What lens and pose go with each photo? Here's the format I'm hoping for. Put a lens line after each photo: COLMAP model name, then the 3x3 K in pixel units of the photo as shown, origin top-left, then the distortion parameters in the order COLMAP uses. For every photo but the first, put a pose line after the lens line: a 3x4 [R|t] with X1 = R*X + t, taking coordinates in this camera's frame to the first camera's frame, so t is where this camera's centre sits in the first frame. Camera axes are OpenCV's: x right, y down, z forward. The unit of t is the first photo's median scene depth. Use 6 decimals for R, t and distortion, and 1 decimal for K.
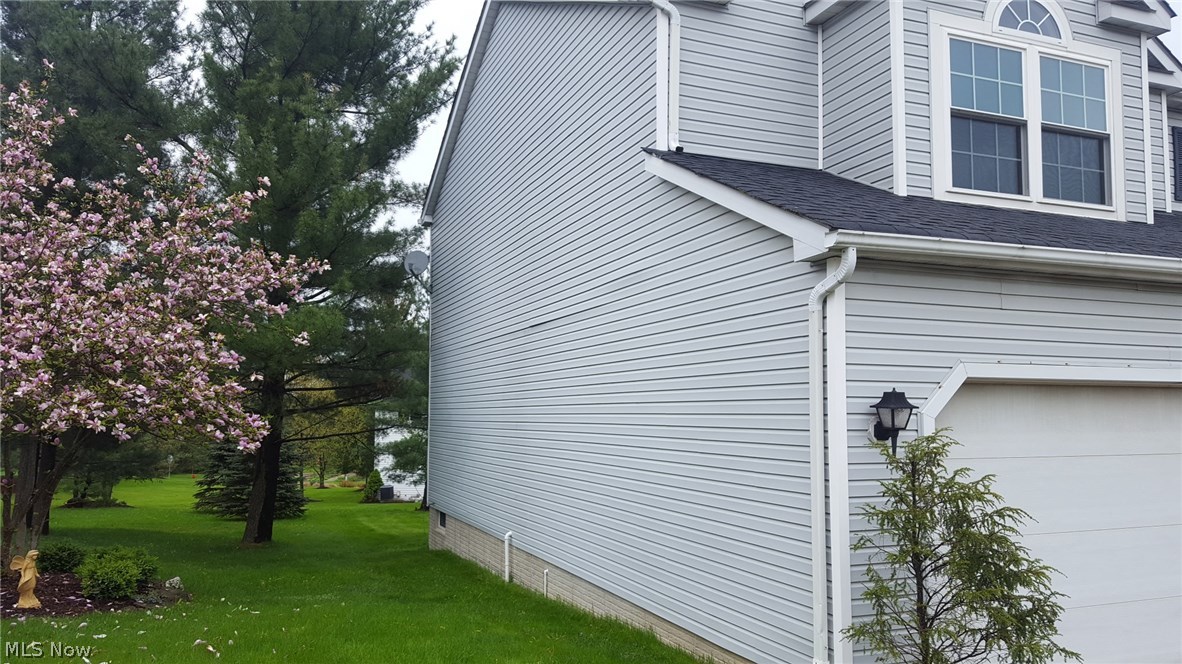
lens RADIAL K [[879.5, 0, 591.5], [0, 879.5, 379.3], [0, 0, 1]] dist [0.001592, -0.006584]
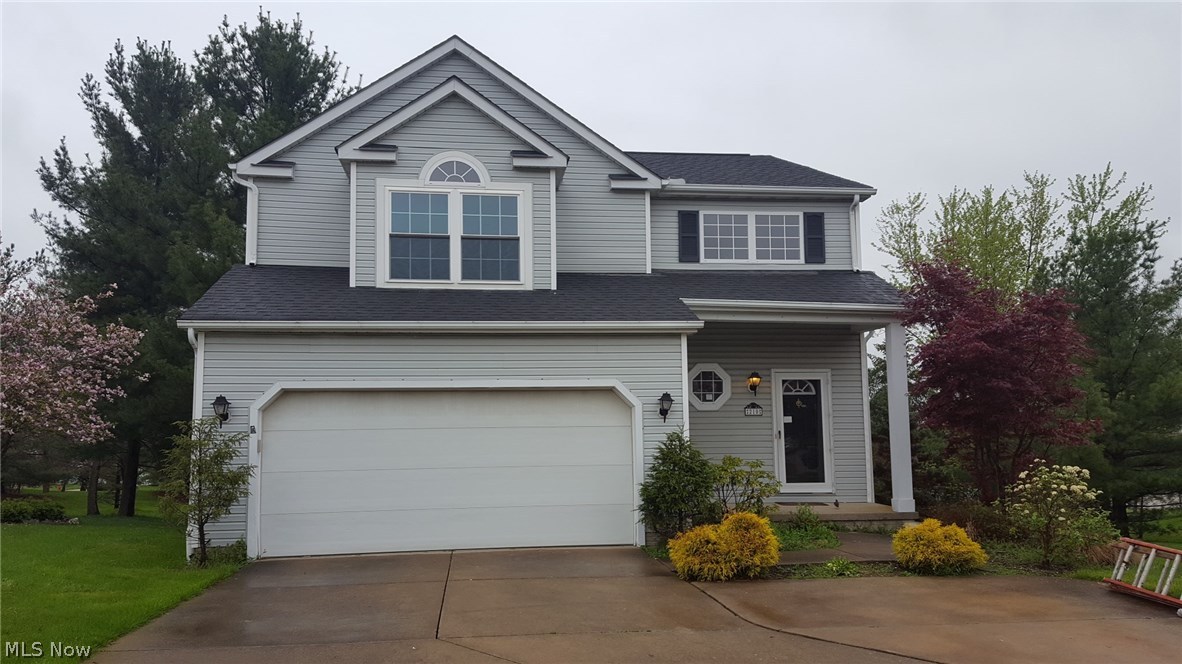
lens RADIAL K [[867.9, 0, 590.5], [0, 867.9, 361.4], [0, 0, 1]] dist [0.201054, -0.340372]
pose [[0.969096, -0.035621, -0.244100, 1.167485], [0.023054, 0.998267, -0.054149, 0.044744], [0.245606, 0.046848, 0.968237, -0.551379]]
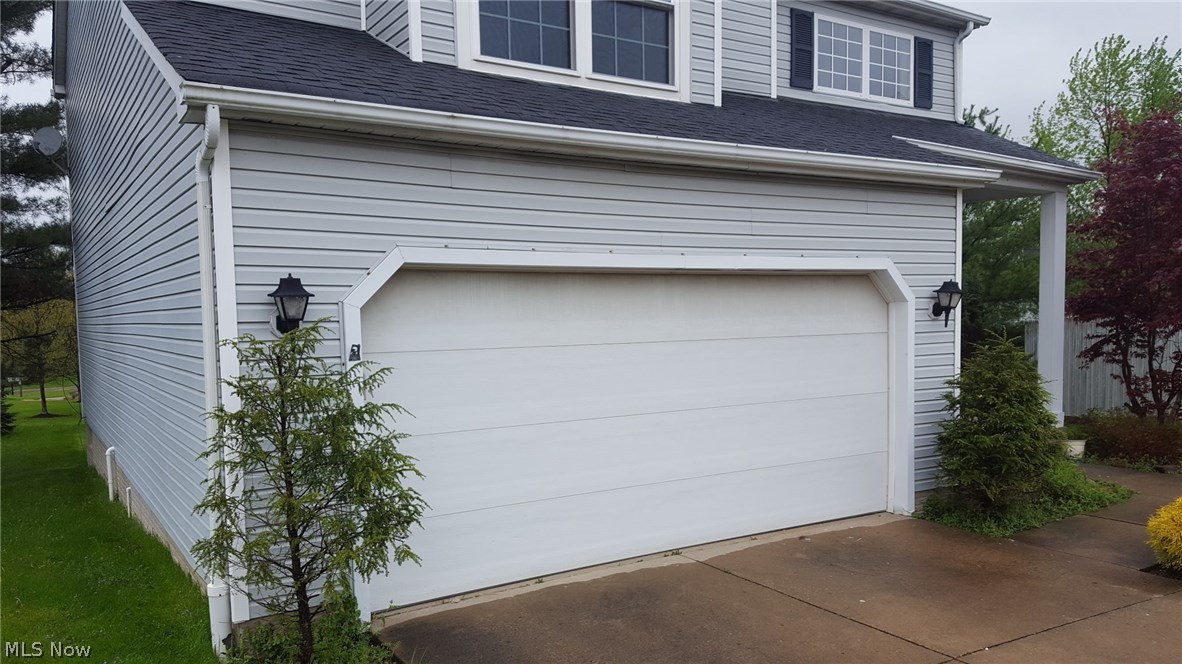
lens RADIAL K [[867.9, 0, 590.5], [0, 867.9, 361.4], [0, 0, 1]] dist [0.201054, -0.340372]
pose [[0.980680, -0.028724, 0.193496, 0.323774], [0.010463, 0.995447, 0.094739, 0.011350], [-0.195336, -0.090884, 0.976516, 0.050530]]
